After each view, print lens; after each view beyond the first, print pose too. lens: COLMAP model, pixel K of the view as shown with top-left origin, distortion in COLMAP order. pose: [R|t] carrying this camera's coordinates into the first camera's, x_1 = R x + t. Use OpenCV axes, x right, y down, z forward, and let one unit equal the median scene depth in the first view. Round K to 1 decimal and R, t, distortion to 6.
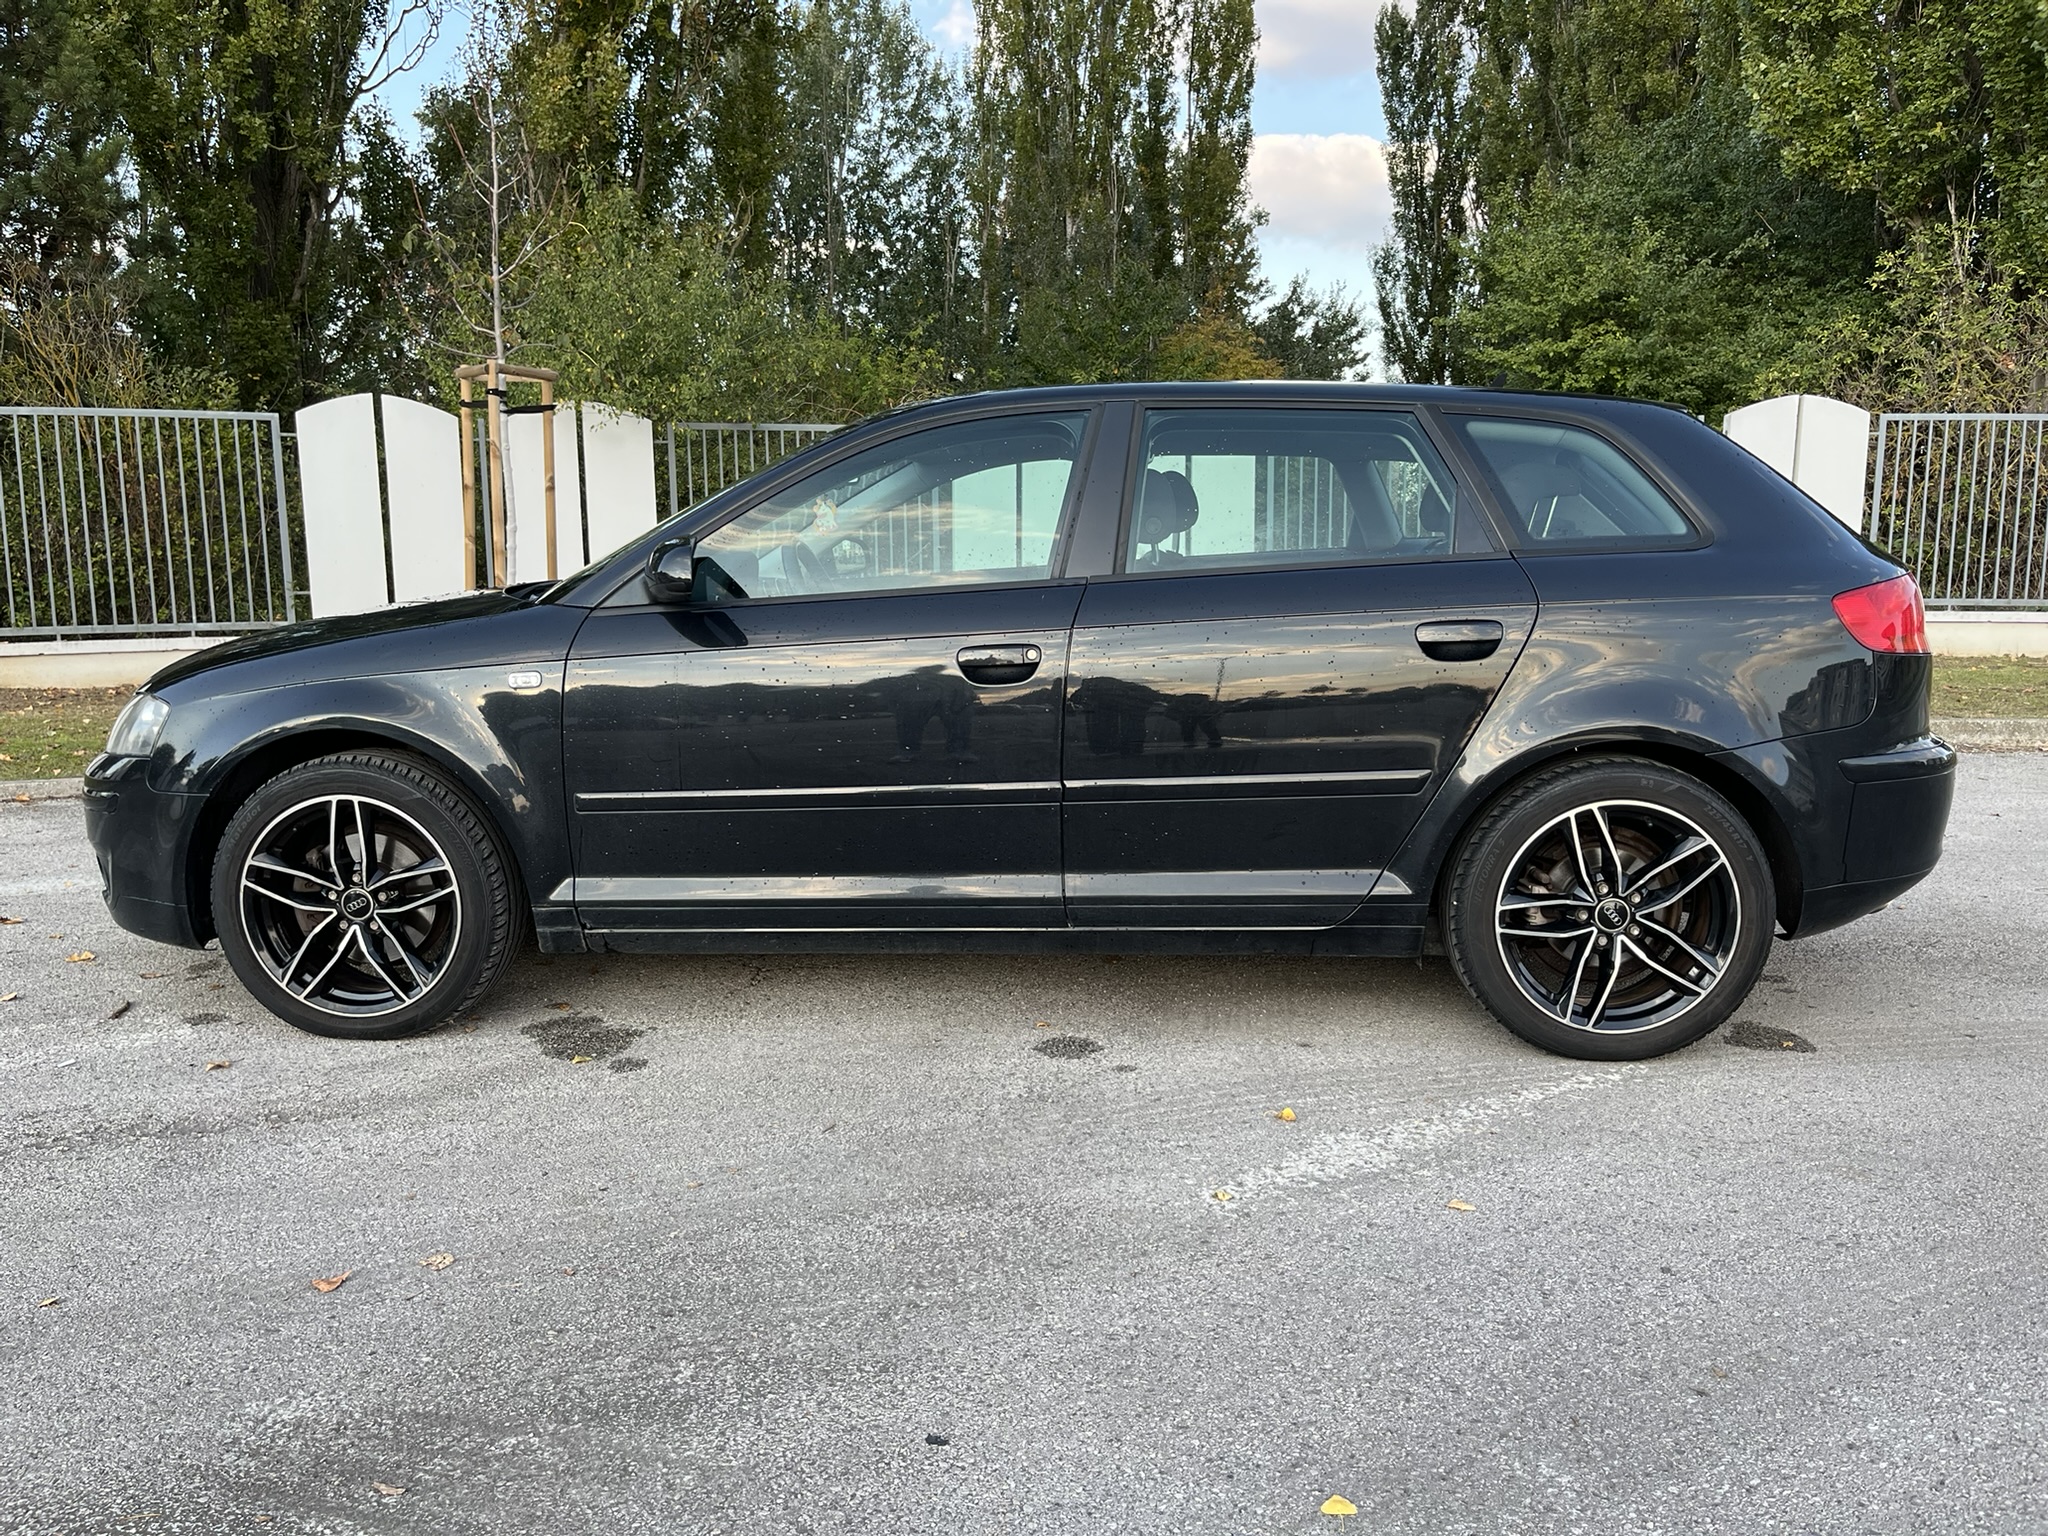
lens RADIAL K [[1573.9, 0, 1010.5], [0, 1573.9, 771.0], [0, 0, 1]] dist [0.059981, -0.091094]
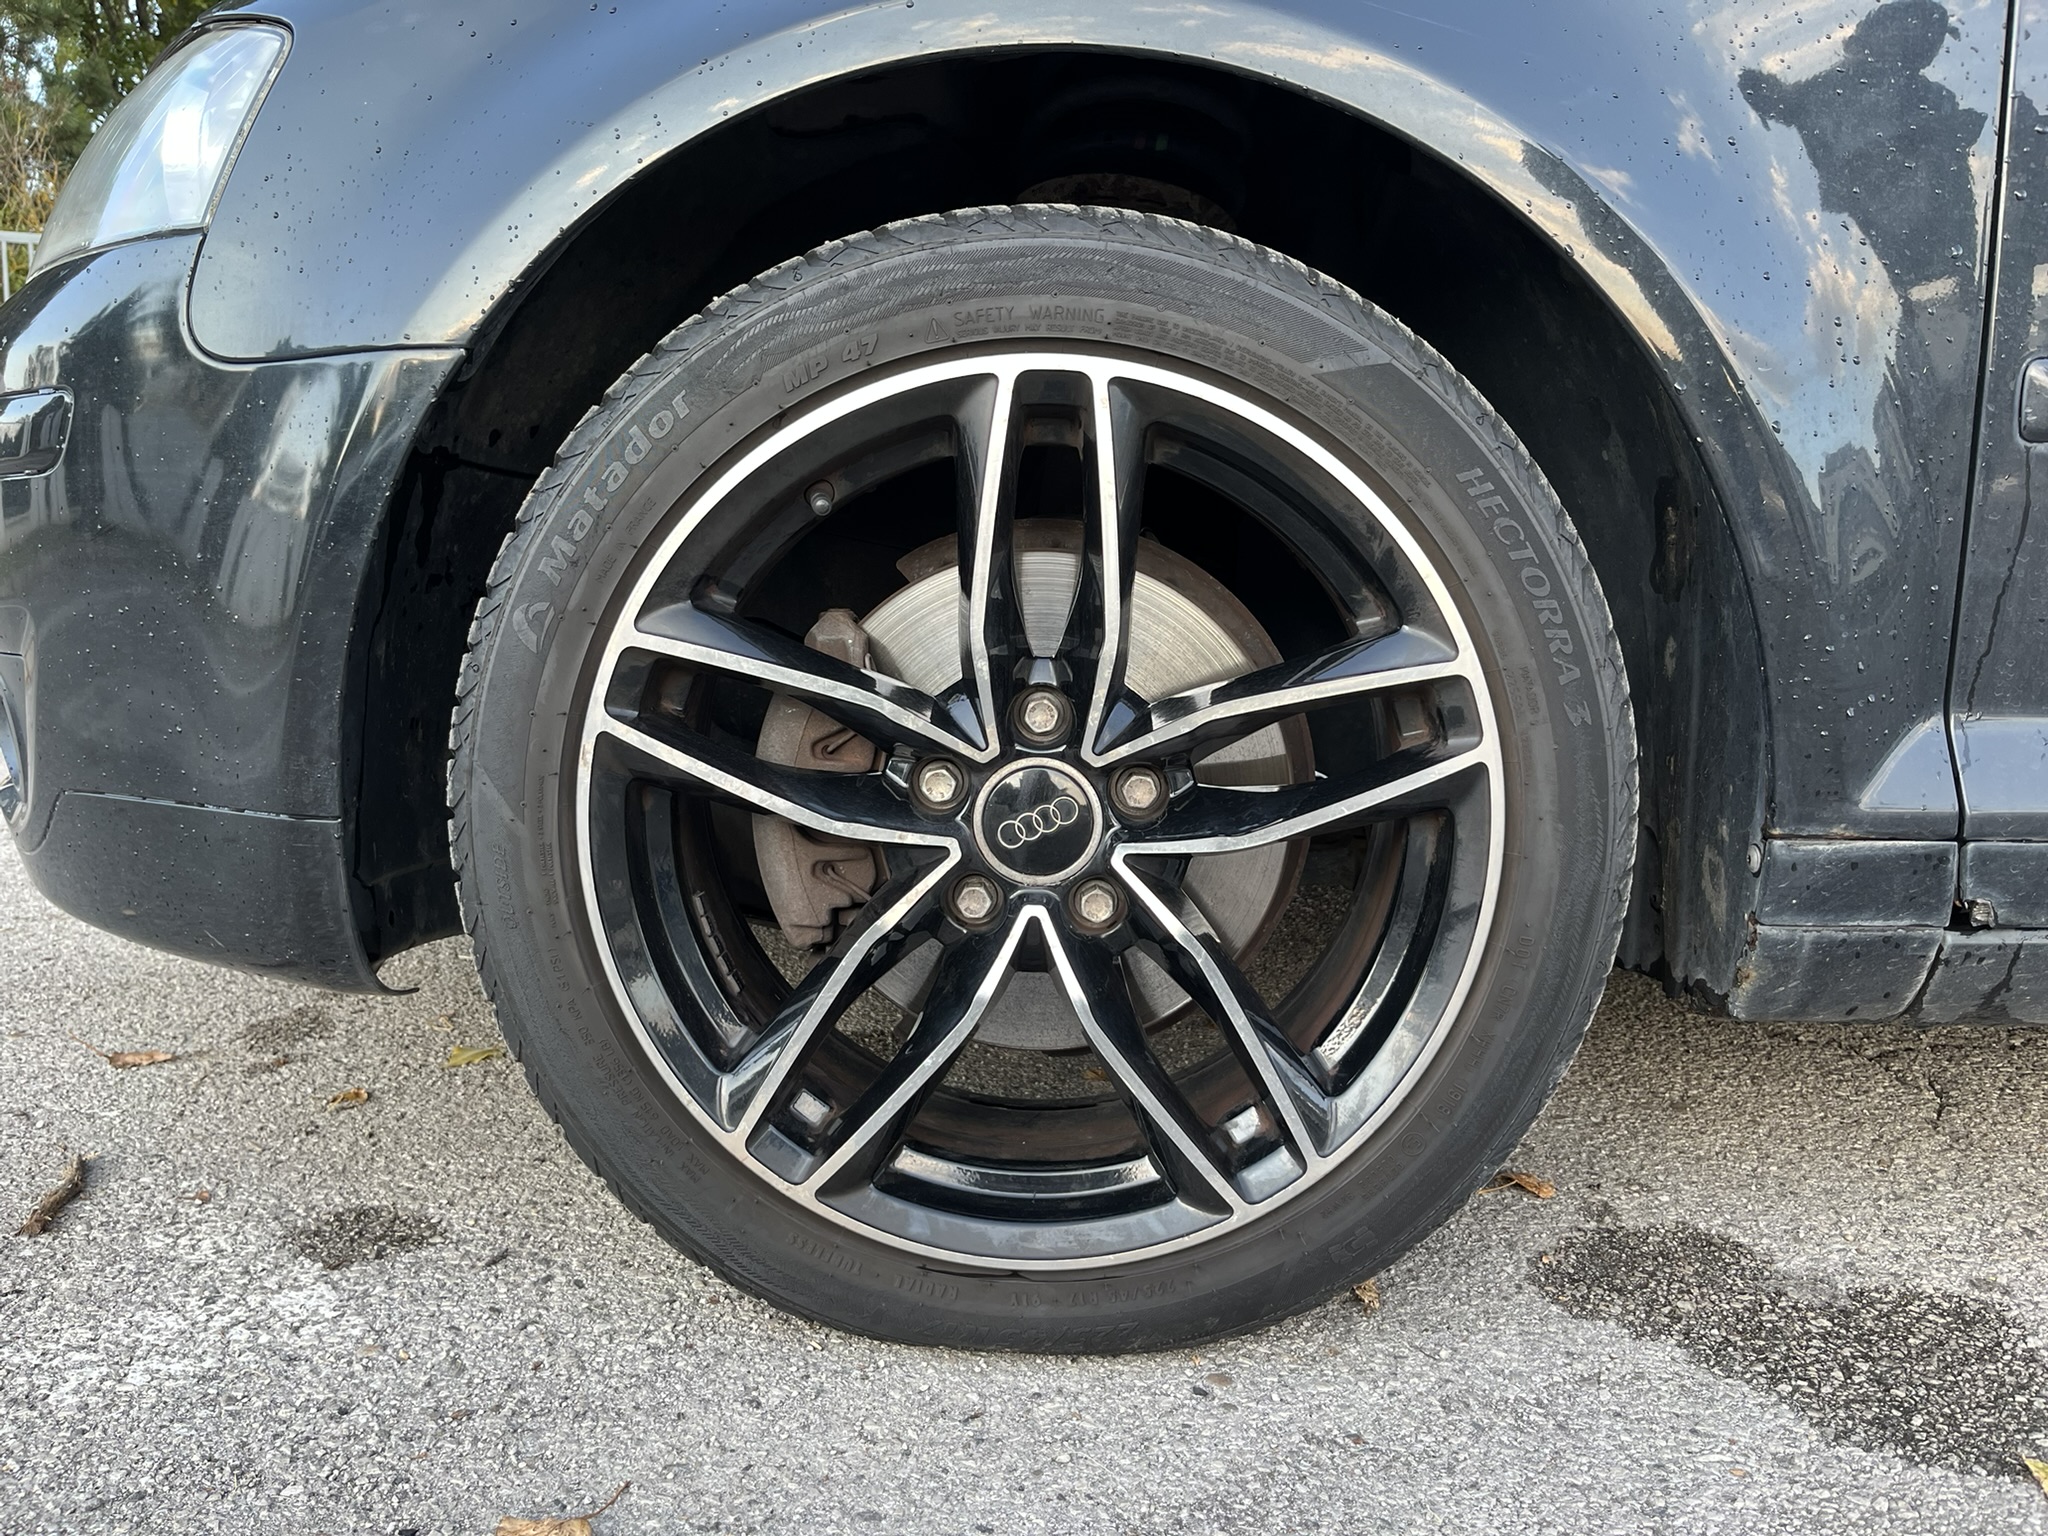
lens RADIAL K [[1573.9, 0, 1022.9], [0, 1573.9, 770.2], [0, 0, 1]] dist [0.059981, -0.091094]
pose [[0.998787, 0.013895, 0.047233, -0.118996], [-0.013347, 0.999840, -0.011892, 0.022046], [-0.047391, 0.011247, 0.998813, 0.209488]]
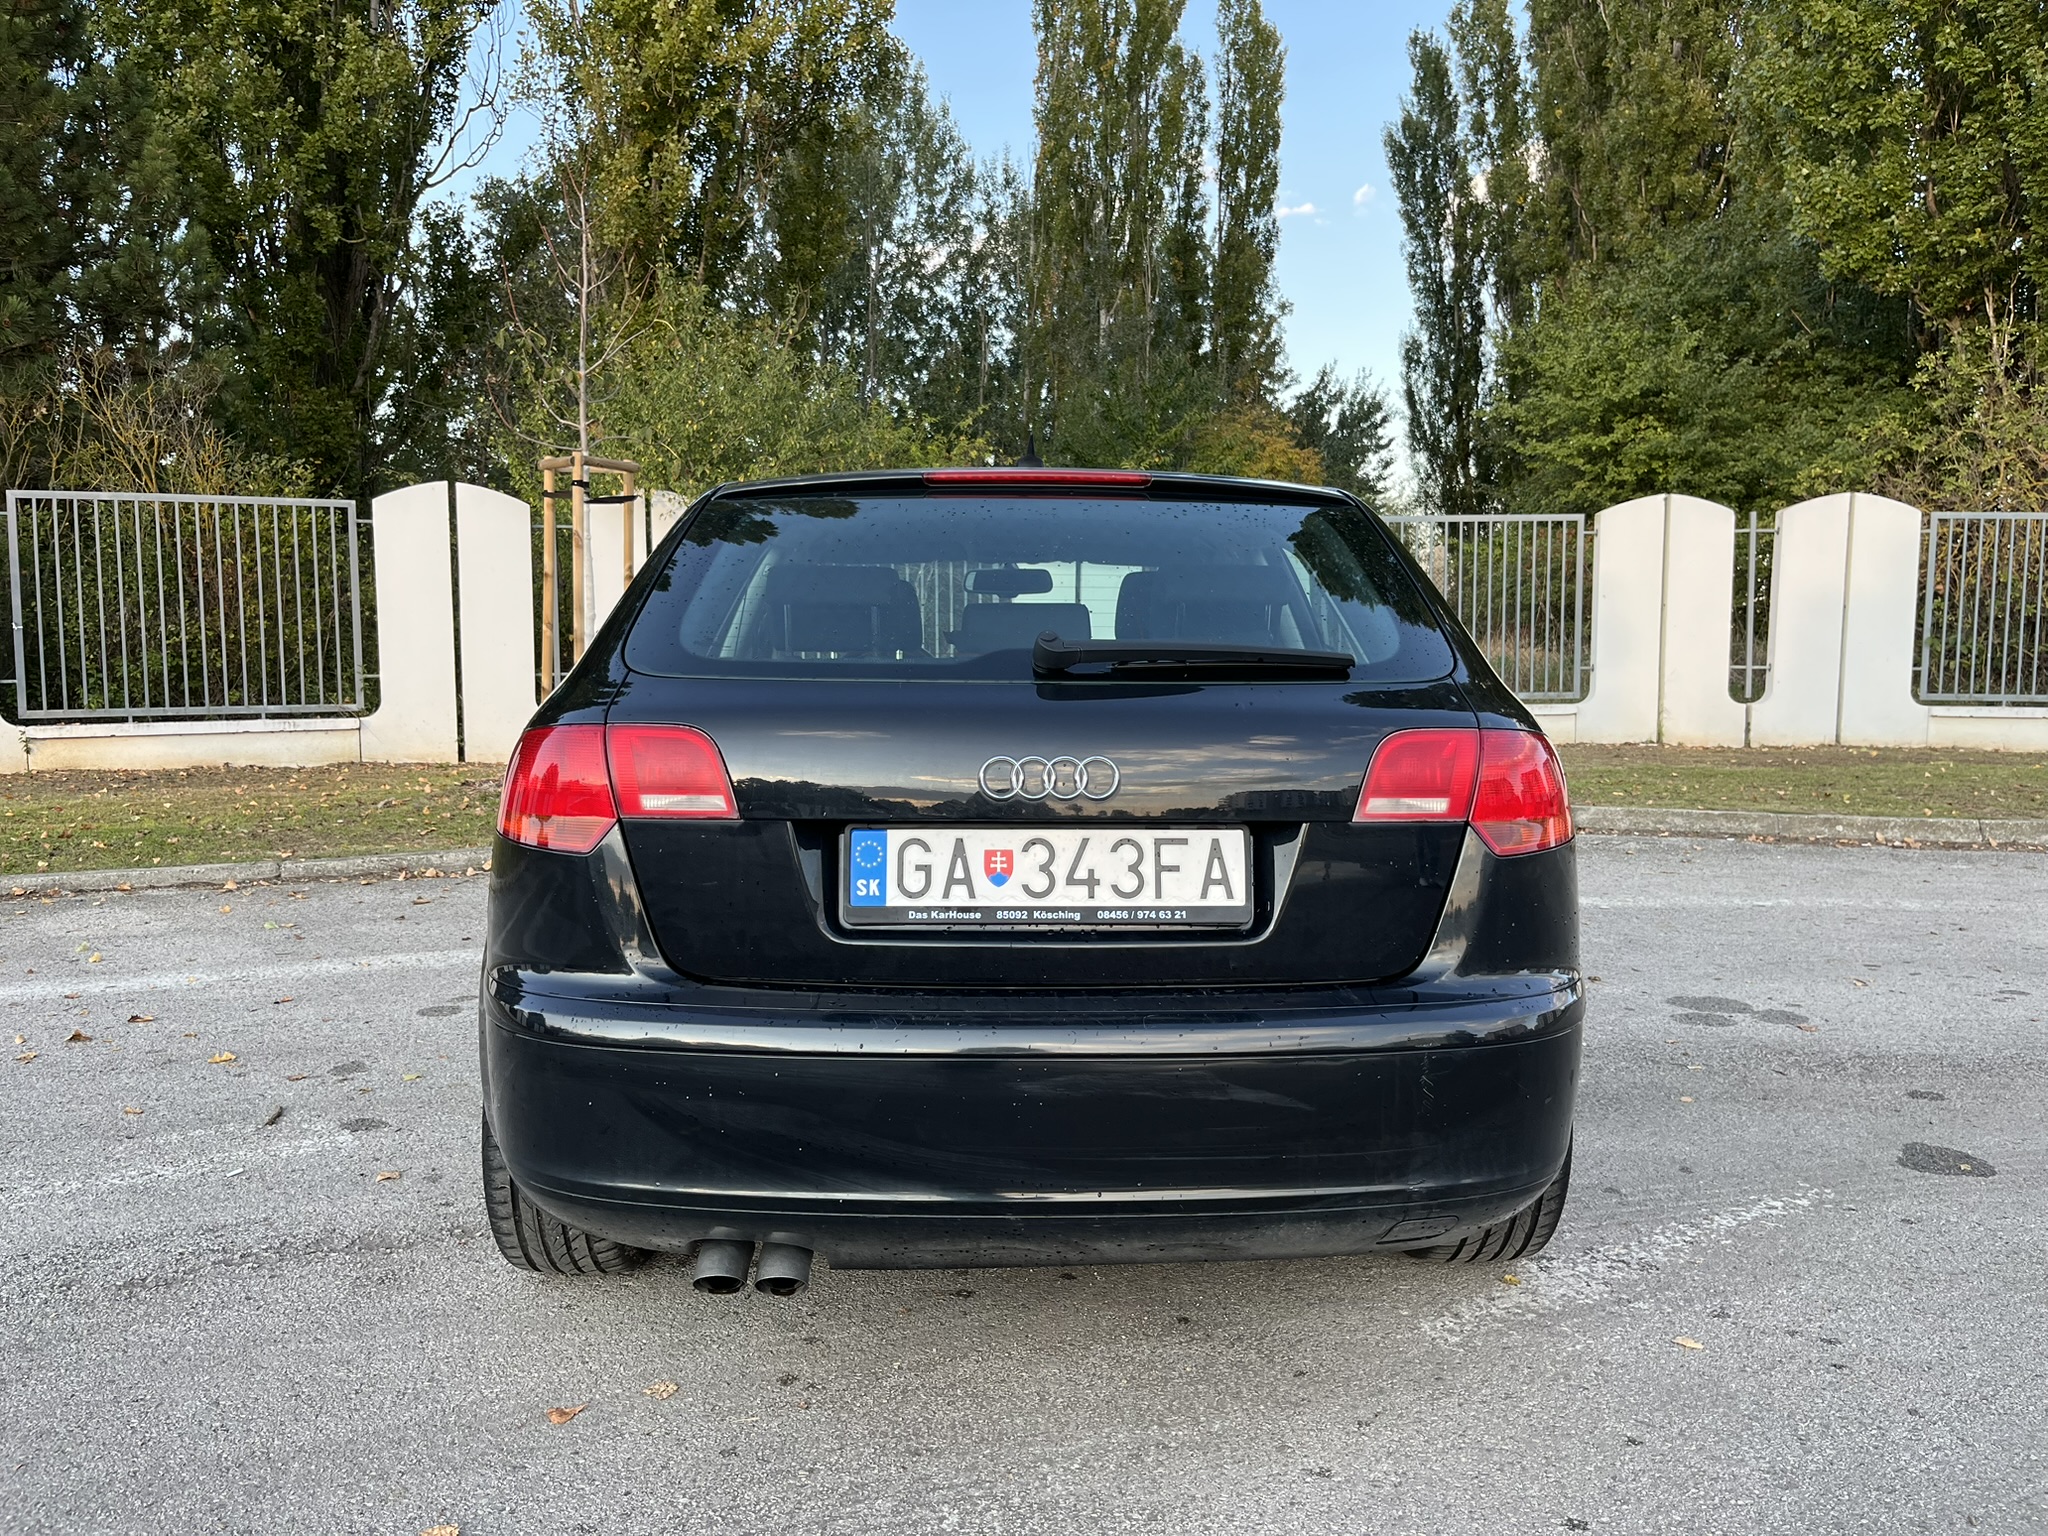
lens RADIAL K [[1573.9, 0, 1027.5], [0, 1573.9, 752.6], [0, 0, 1]] dist [0.059981, -0.091094]
pose [[0.999964, 0.008255, -0.002004, -0.026571], [-0.008362, 0.998108, -0.060909, -0.005725], [0.001497, 0.060924, 0.998141, -0.001656]]
